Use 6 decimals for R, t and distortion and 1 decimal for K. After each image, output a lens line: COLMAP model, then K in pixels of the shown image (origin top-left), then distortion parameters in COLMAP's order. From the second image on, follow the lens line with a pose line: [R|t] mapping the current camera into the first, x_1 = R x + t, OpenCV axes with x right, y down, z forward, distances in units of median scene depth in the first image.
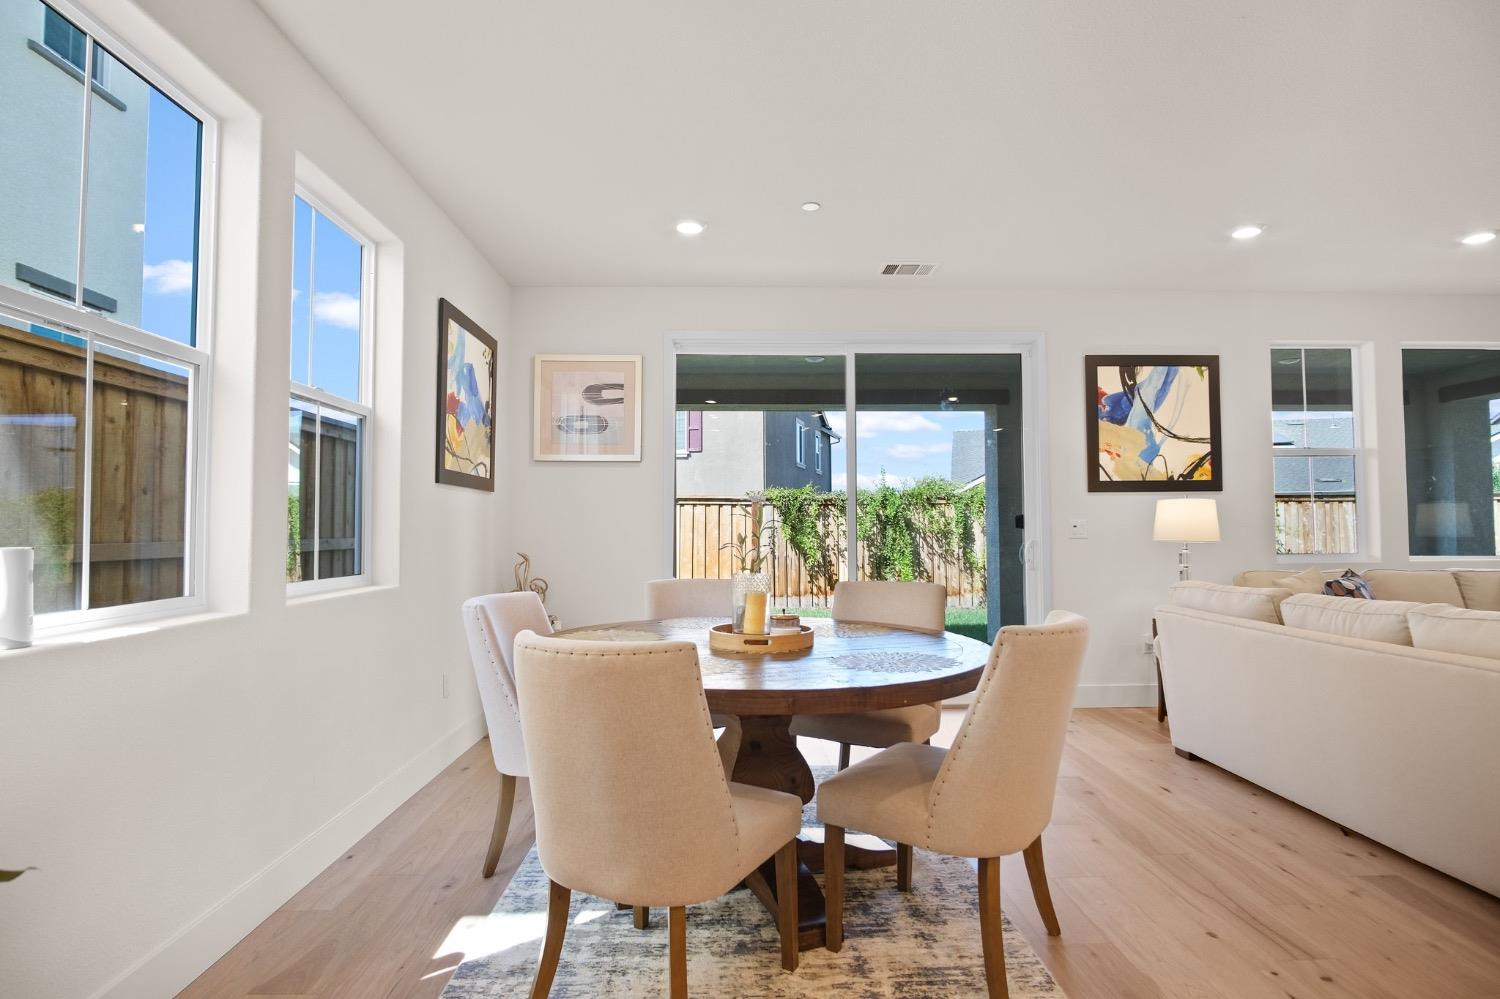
lens RADIAL K [[801.9, 0, 749.5], [0, 801.9, 500.1], [0, 0, 1]] dist [-0.031206, 0.009400]
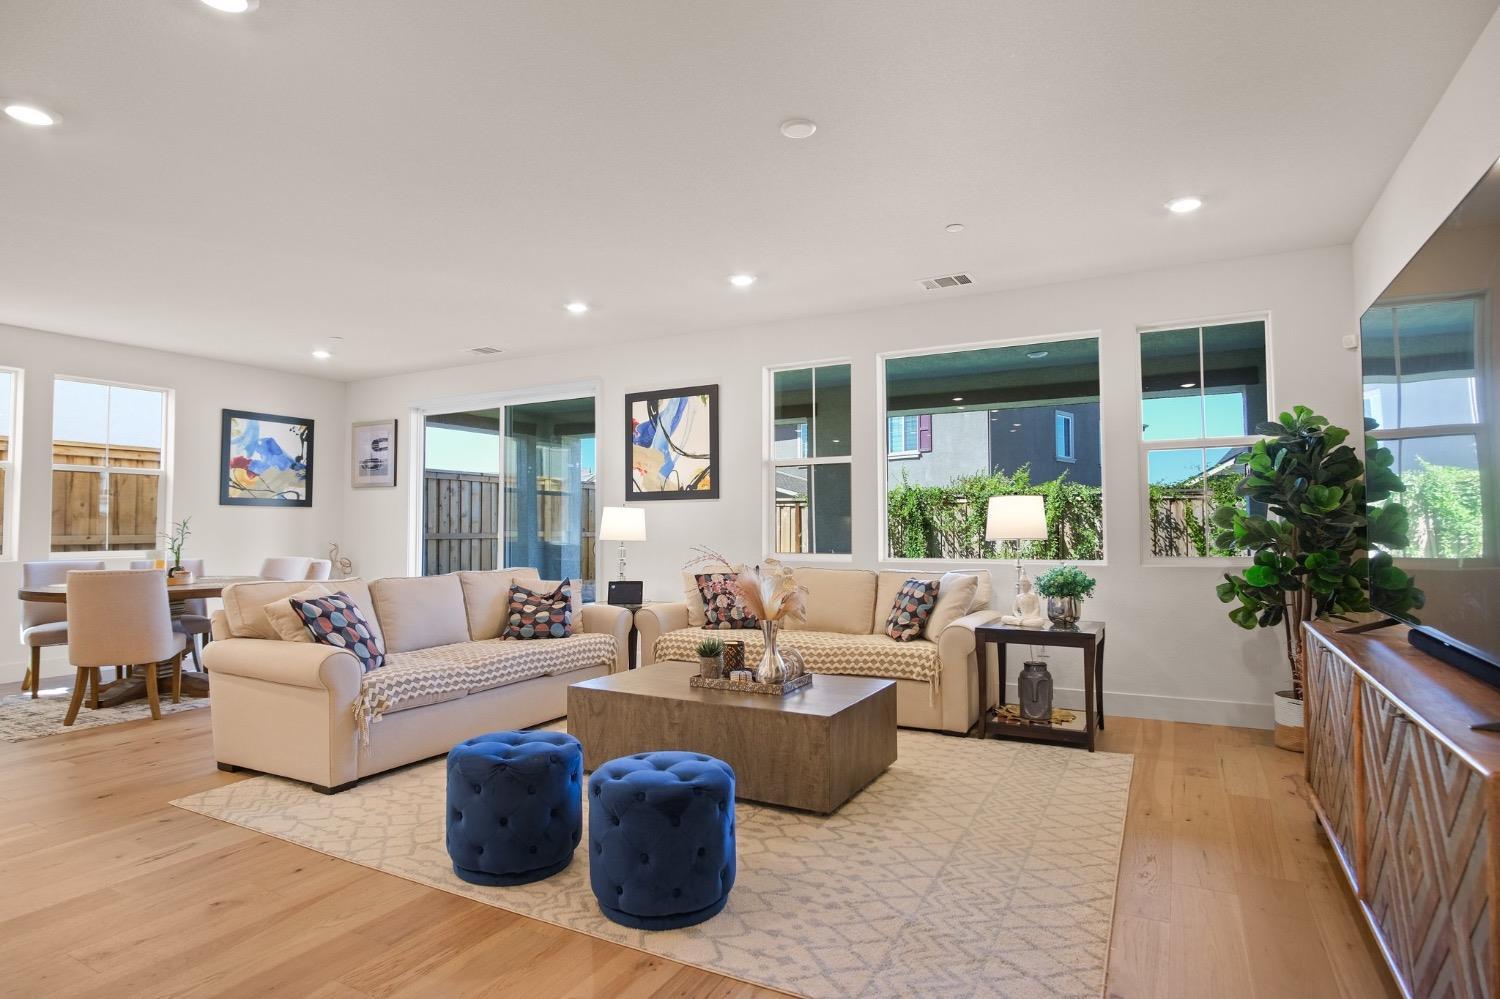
lens RADIAL K [[801.9, 0, 751.4], [0, 801.9, 498.8], [0, 0, 1]] dist [-0.031206, 0.009400]
pose [[0.865209, -0.015548, -0.501170, 1.238703], [0.016650, 0.999859, -0.002275, -0.007521], [0.501135, -0.006376, 0.865346, -0.012577]]
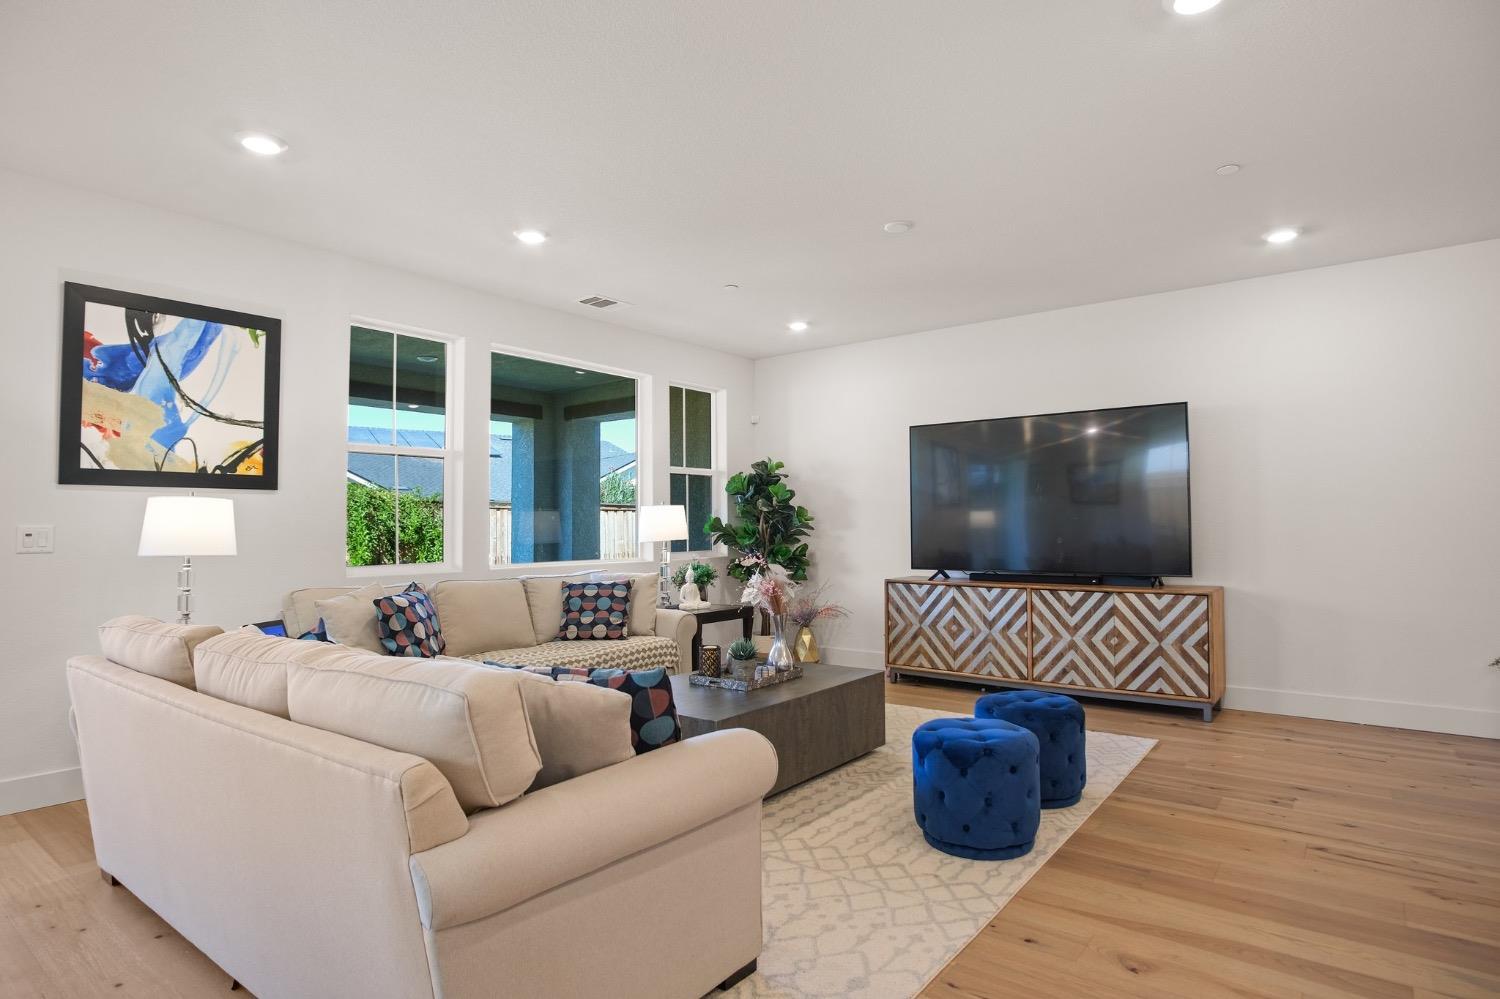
lens RADIAL K [[801.9, 0, 751.3], [0, 801.9, 493.8], [0, 0, 1]] dist [-0.031206, 0.009400]
pose [[0.637059, 0.034488, 0.770043, 0.285545], [-0.024126, 0.999401, -0.024800, 0.000761], [-0.770437, -0.002779, 0.637510, 0.126620]]
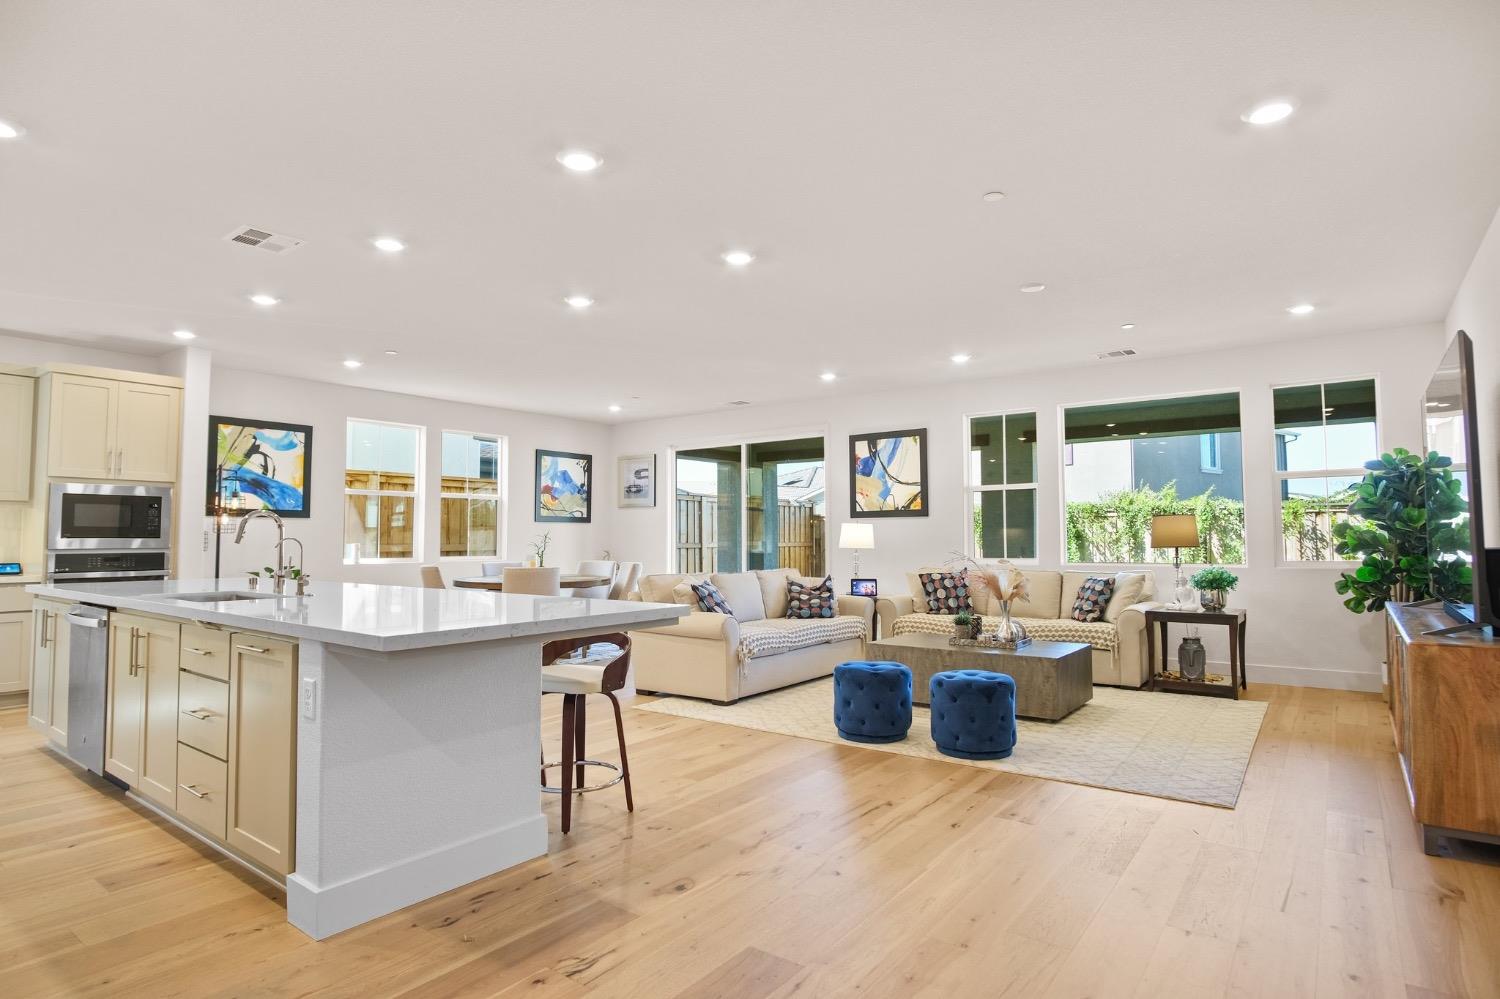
lens RADIAL K [[801.9, 0, 753.0], [0, 801.9, 496.4], [0, 0, 1]] dist [-0.031206, 0.009400]
pose [[0.781499, -0.029998, -0.623185, 1.298998], [0.020810, 0.999541, -0.022019, -0.022900], [0.623560, 0.004239, 0.781764, -0.425510]]
